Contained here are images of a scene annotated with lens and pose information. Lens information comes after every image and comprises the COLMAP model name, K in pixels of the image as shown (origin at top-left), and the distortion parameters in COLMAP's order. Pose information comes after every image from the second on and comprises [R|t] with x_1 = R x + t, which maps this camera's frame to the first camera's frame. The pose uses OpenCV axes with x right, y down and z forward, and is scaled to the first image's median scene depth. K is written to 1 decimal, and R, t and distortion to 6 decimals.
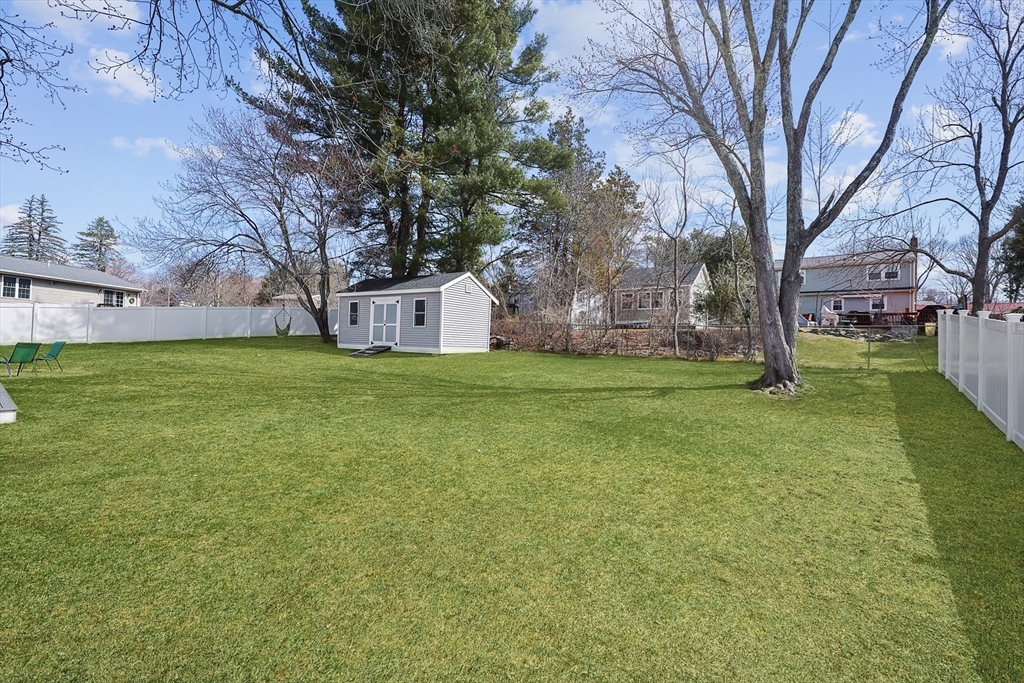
lens RADIAL K [[442.2, 0, 514.3], [0, 442.2, 337.6], [0, 0, 1]] dist [-0.001587, -0.000870]
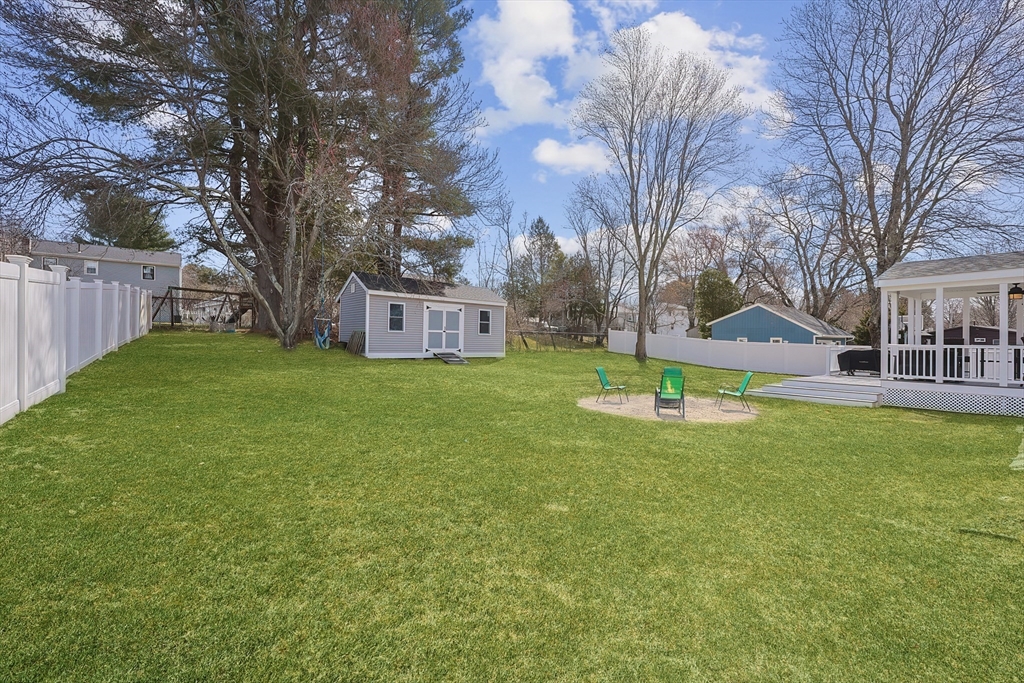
lens RADIAL K [[442.2, 0, 510.5], [0, 442.2, 338.9], [0, 0, 1]] dist [-0.001587, -0.000870]
pose [[0.237108, -0.019359, 0.971290, -1.215404], [-0.012735, 0.999654, 0.023033, -0.037070], [-0.971400, -0.017830, 0.236780, 0.611435]]
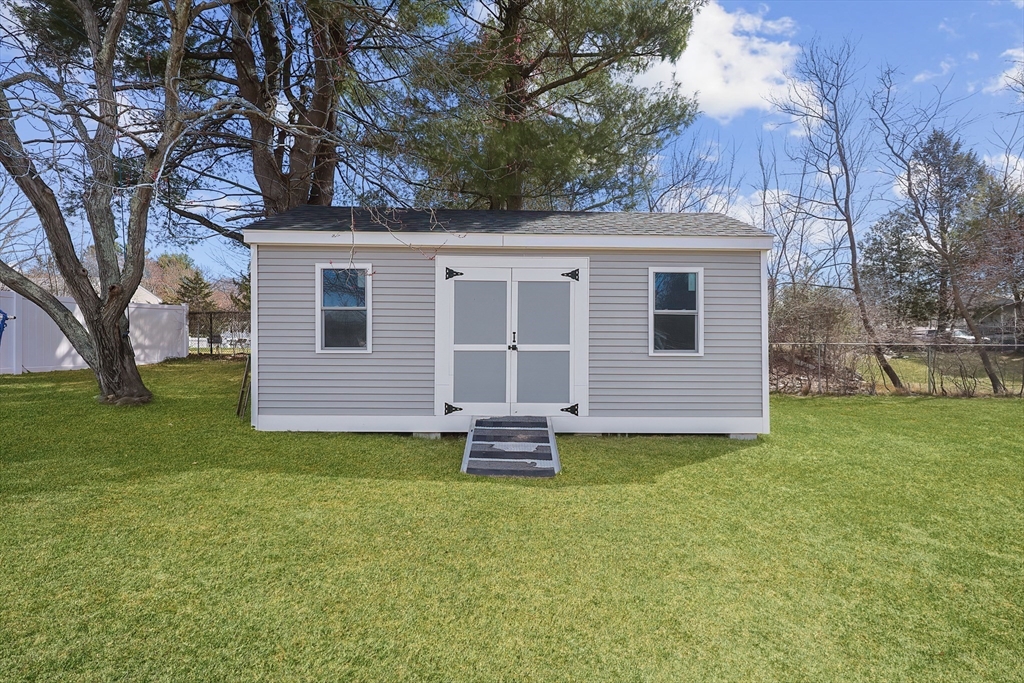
lens RADIAL K [[442.2, 0, 509.7], [0, 442.2, 356.8], [0, 0, 1]] dist [-0.001587, -0.000870]
pose [[0.811329, -0.022165, 0.584170, -0.470340], [0.016620, 0.999752, 0.014851, -0.027169], [-0.584354, -0.002340, 0.811496, 0.742529]]
